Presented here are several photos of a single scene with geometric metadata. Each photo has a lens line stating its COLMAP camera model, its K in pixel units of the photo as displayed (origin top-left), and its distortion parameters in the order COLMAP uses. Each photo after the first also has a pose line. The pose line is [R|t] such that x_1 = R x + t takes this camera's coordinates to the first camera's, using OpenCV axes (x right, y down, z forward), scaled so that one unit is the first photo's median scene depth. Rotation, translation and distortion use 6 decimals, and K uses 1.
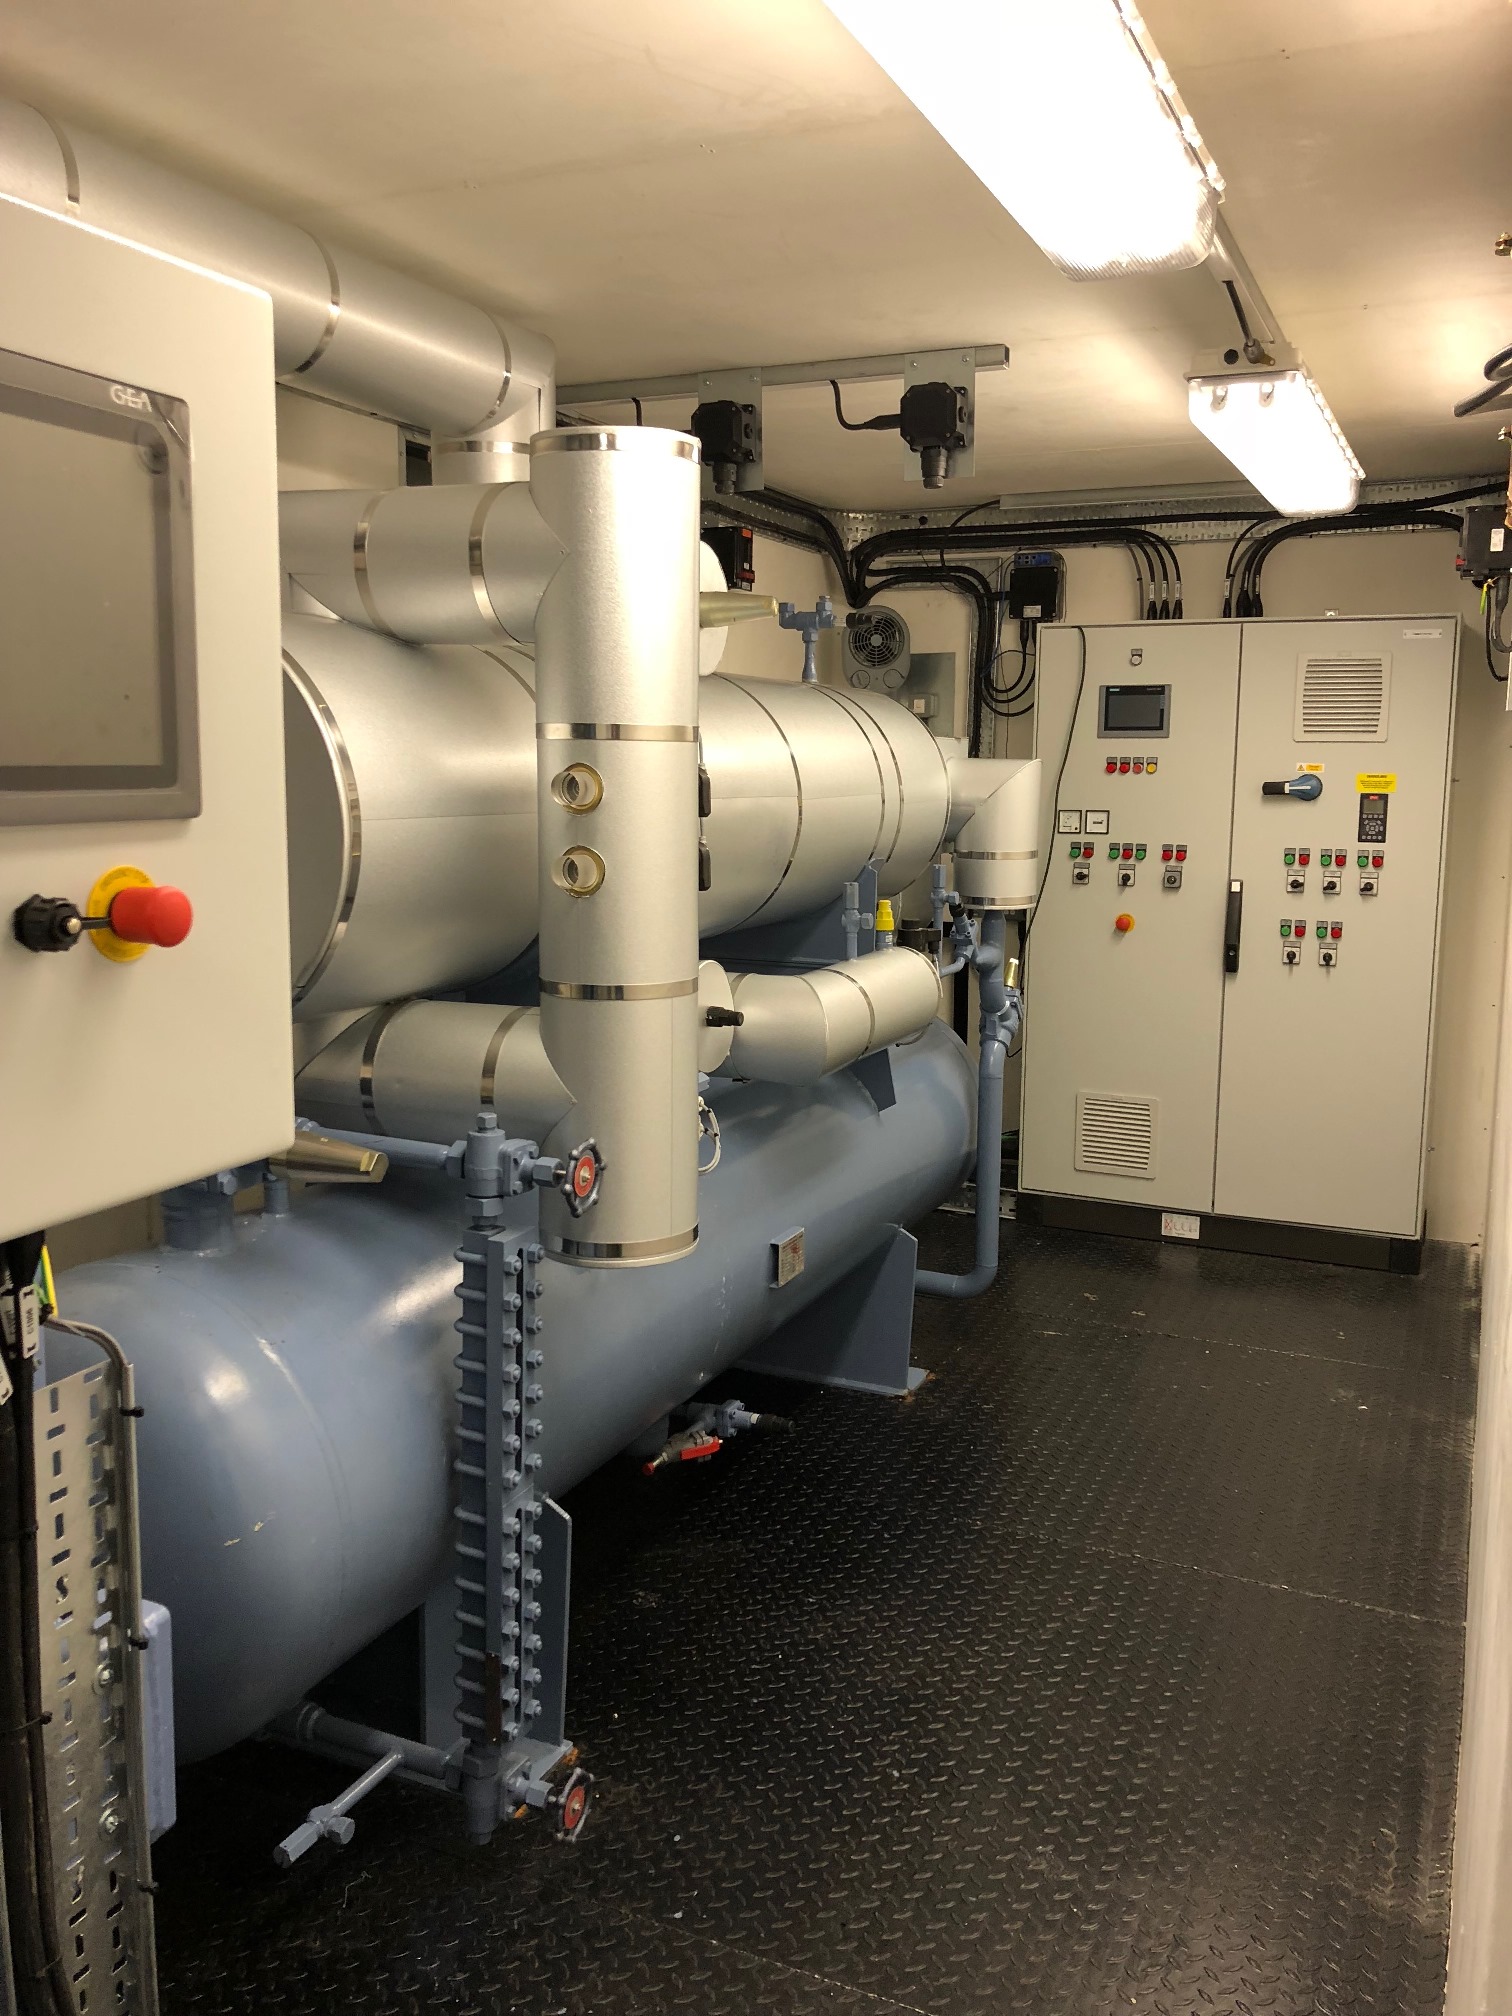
lens RADIAL K [[1612.5, 0, 764.3], [0, 1612.5, 979.3], [0, 0, 1]] dist [0.085406, -0.174132]
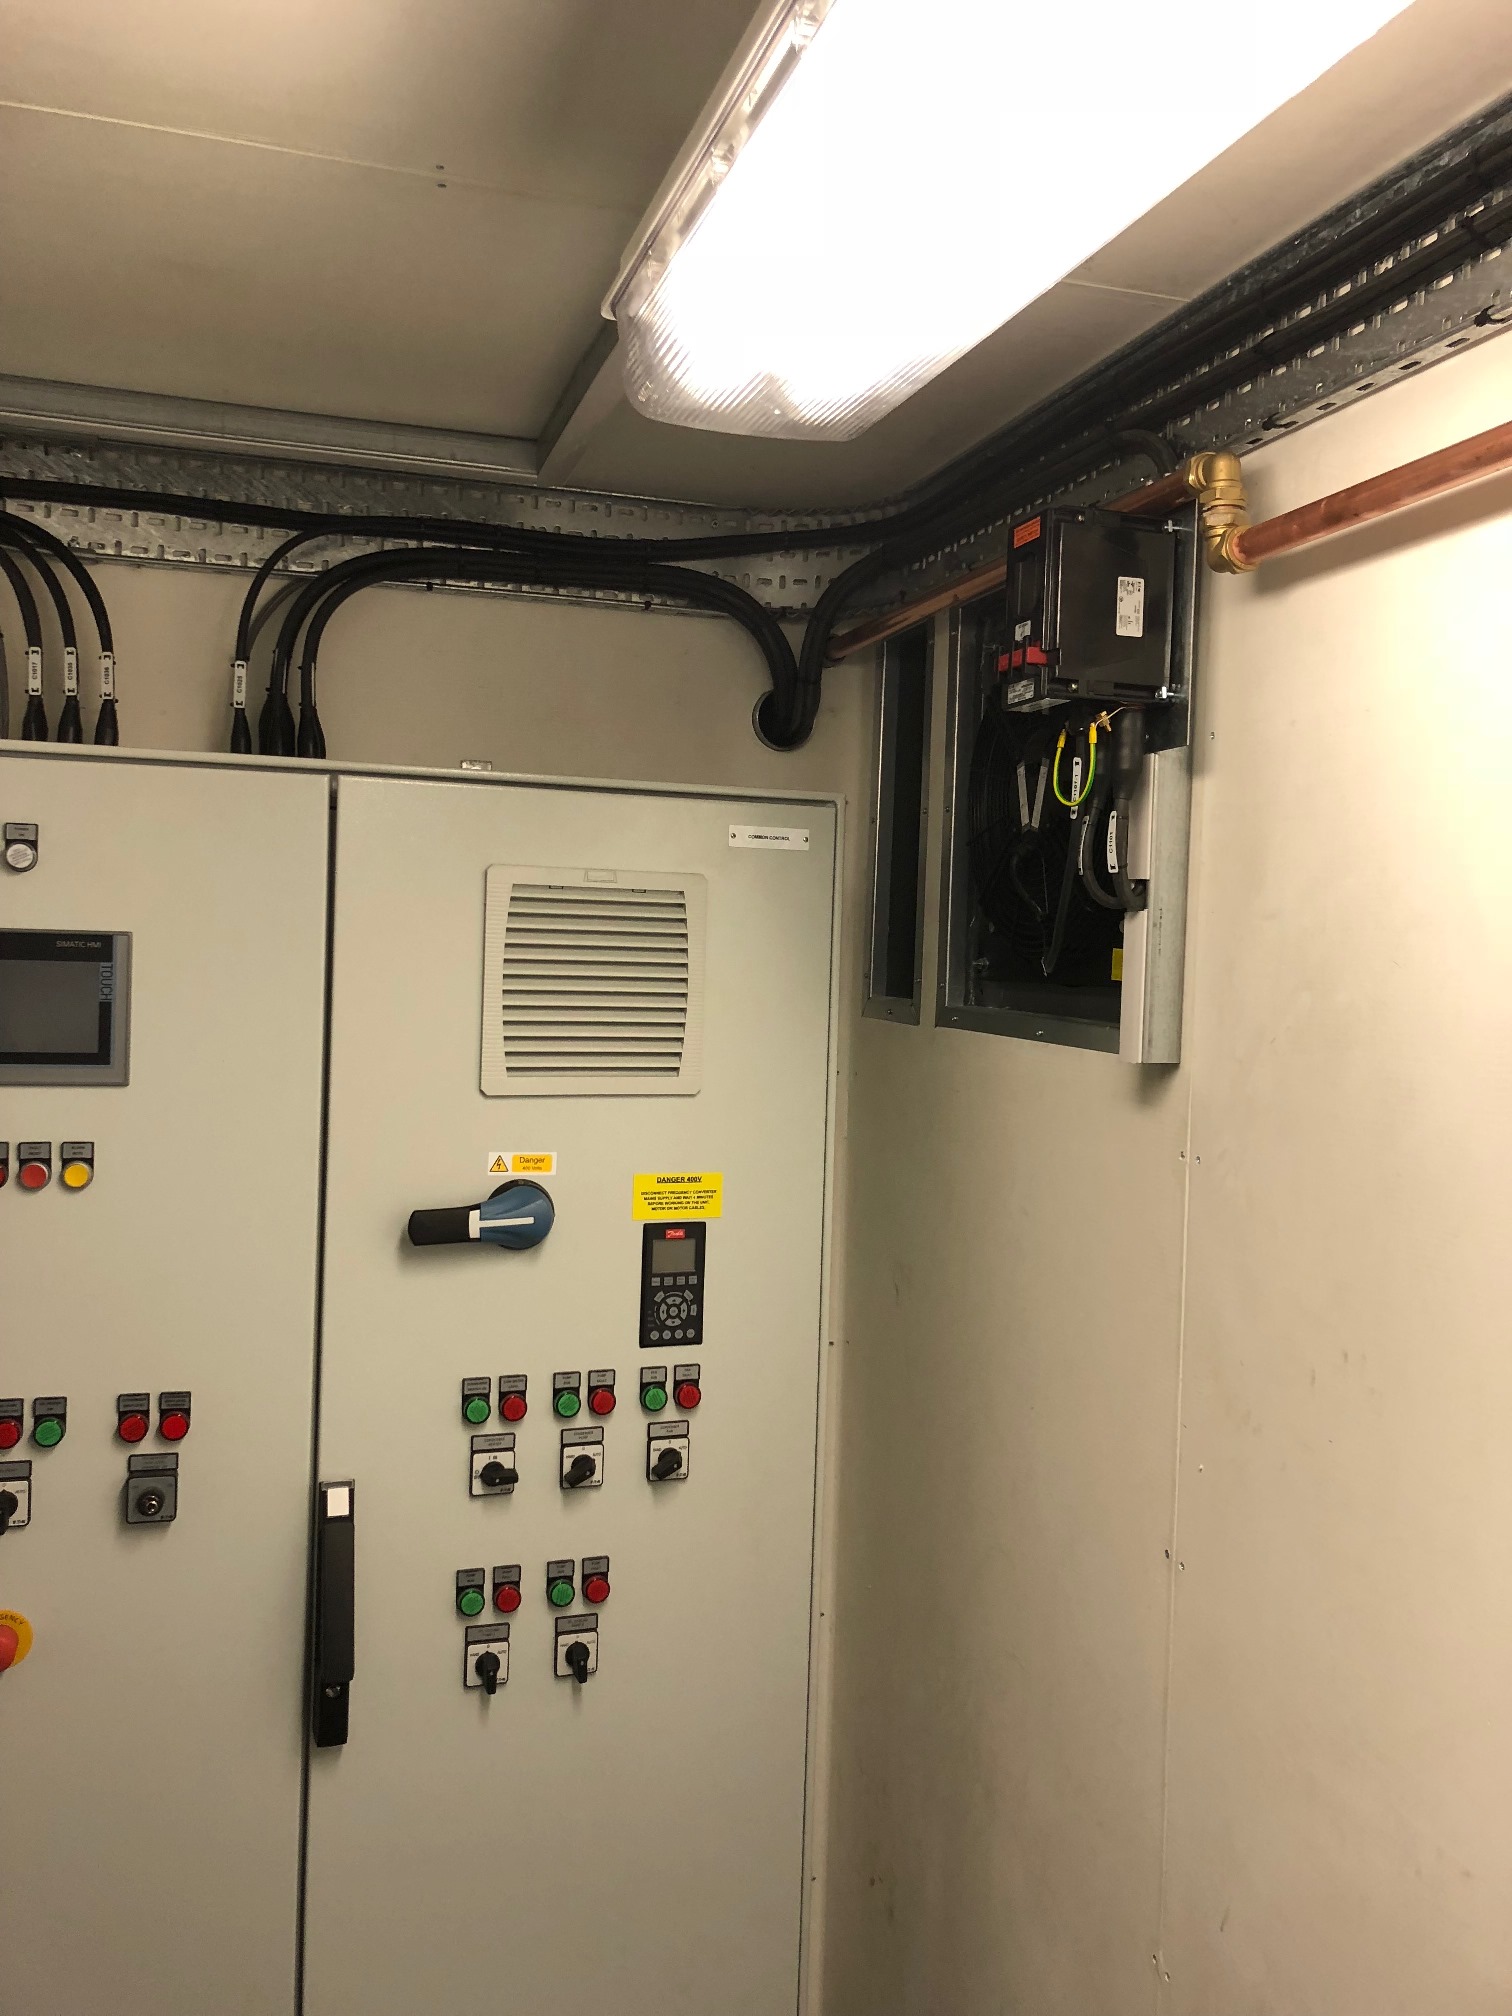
lens RADIAL K [[1612.5, 0, 764.3], [0, 1612.5, 979.3], [0, 0, 1]] dist [0.085406, -0.174132]
pose [[0.771993, -0.002437, 0.635626, 0.138078], [0.056804, 0.996256, -0.065170, -0.143850], [-0.633088, 0.086416, 0.769241, 0.663655]]
